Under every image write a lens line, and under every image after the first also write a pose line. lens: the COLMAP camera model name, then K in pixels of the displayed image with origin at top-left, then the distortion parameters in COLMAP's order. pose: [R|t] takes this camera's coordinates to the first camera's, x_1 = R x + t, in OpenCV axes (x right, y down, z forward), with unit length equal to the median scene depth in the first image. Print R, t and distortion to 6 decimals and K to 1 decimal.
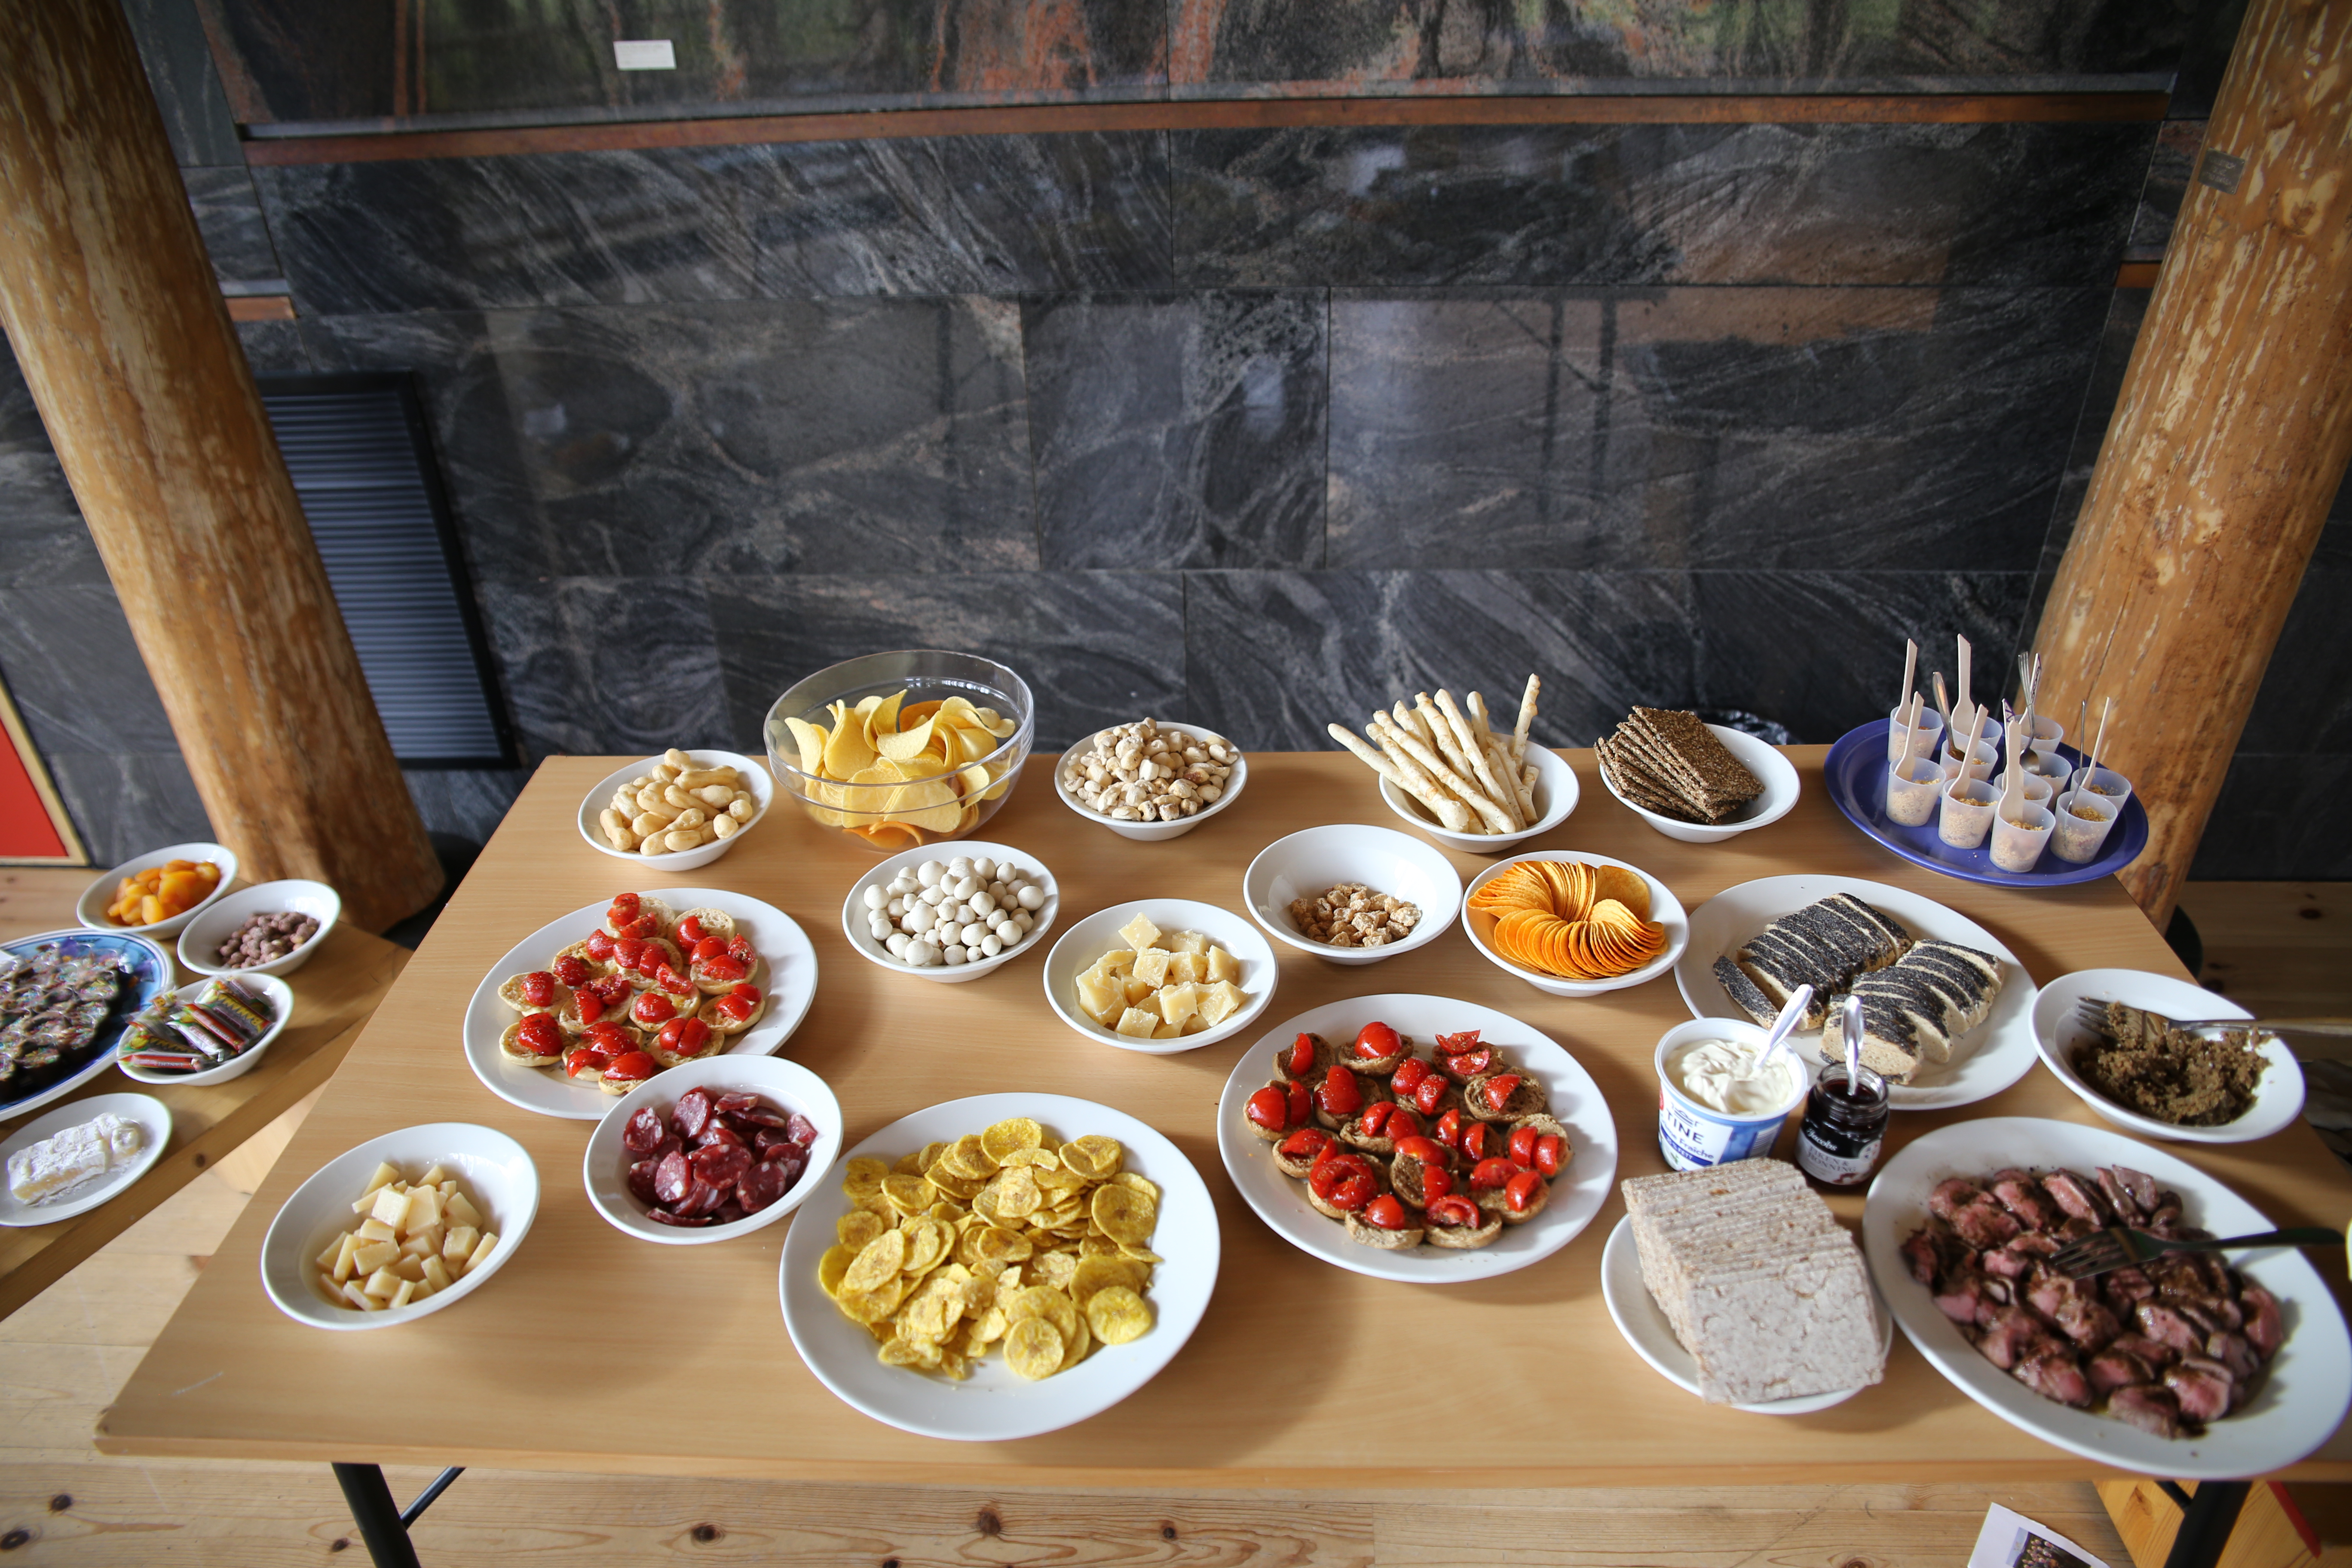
lens RADIAL K [[1622.3, 0, 1176.0], [0, 1622.3, 784.0], [0, 0, 1]] dist [-0.100935, 0.082685]
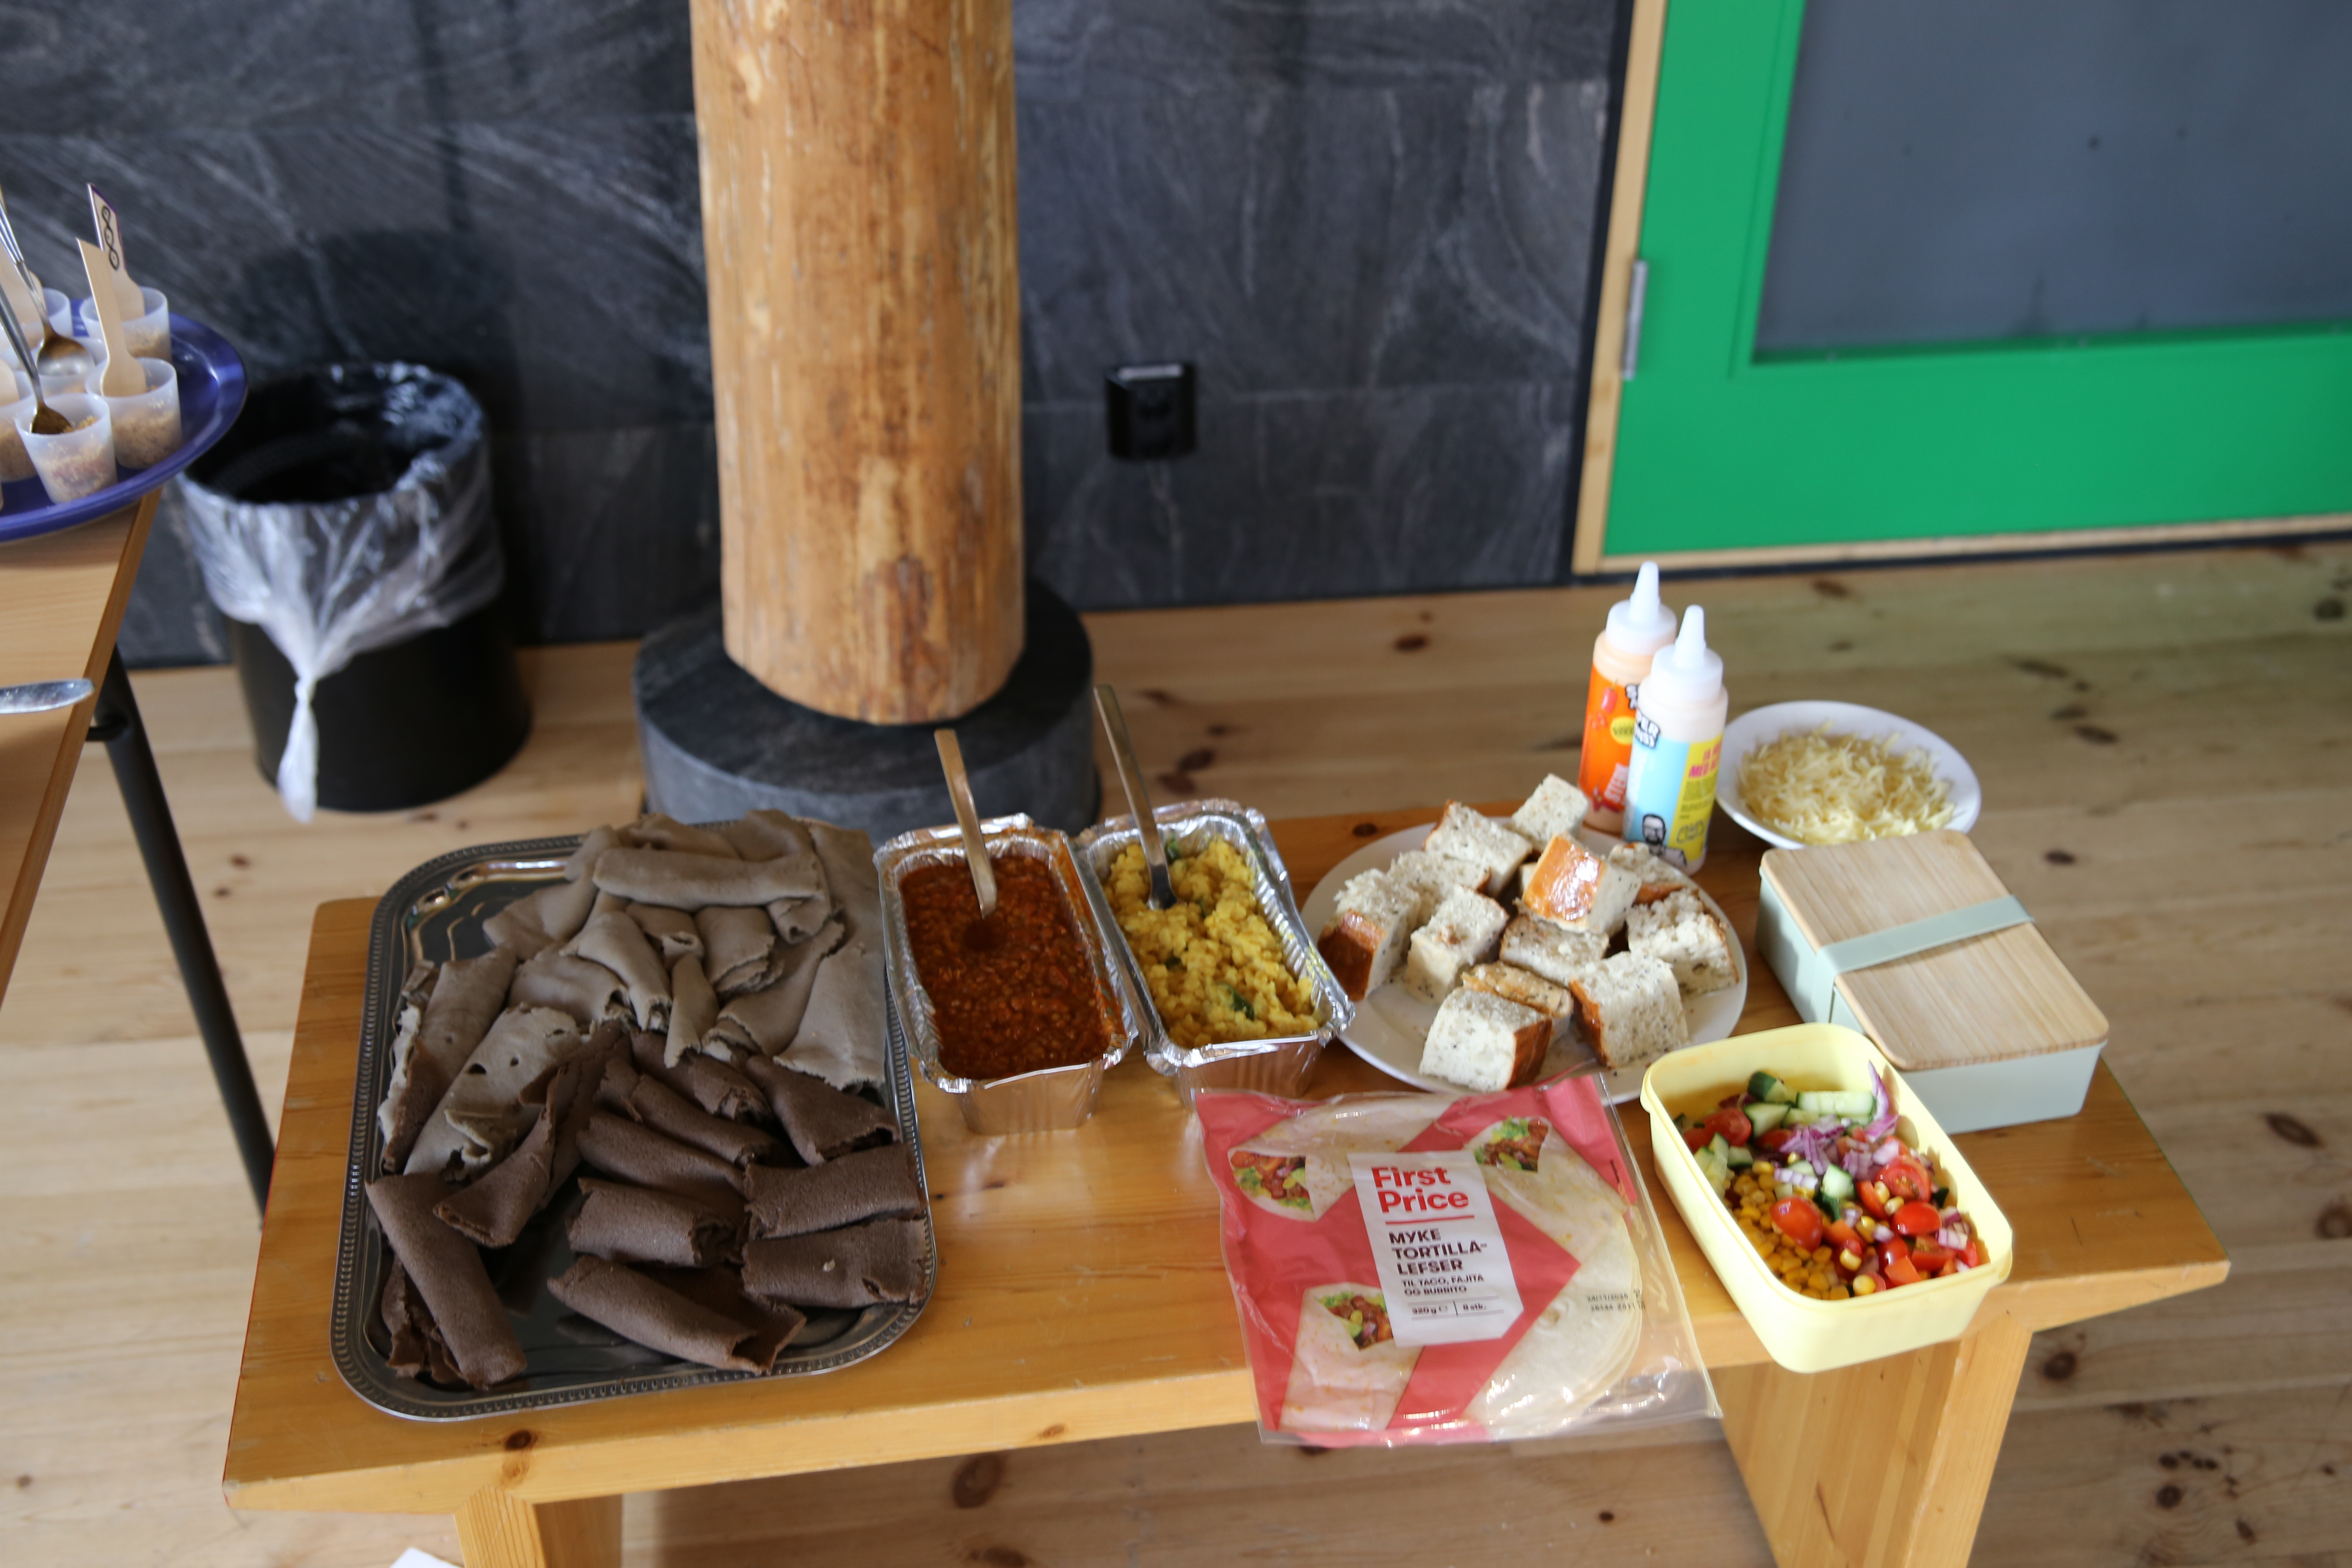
lens RADIAL K [[2802.5, 0, 1176.0], [0, 2802.5, 784.0], [0, 0, 1]] dist [0.022515, 0.041914]
pose [[0.984607, -0.070219, 0.160057, 0.877738], [0.061542, 0.996386, 0.058545, 0.132502], [-0.163590, -0.047794, 0.985370, -0.211678]]
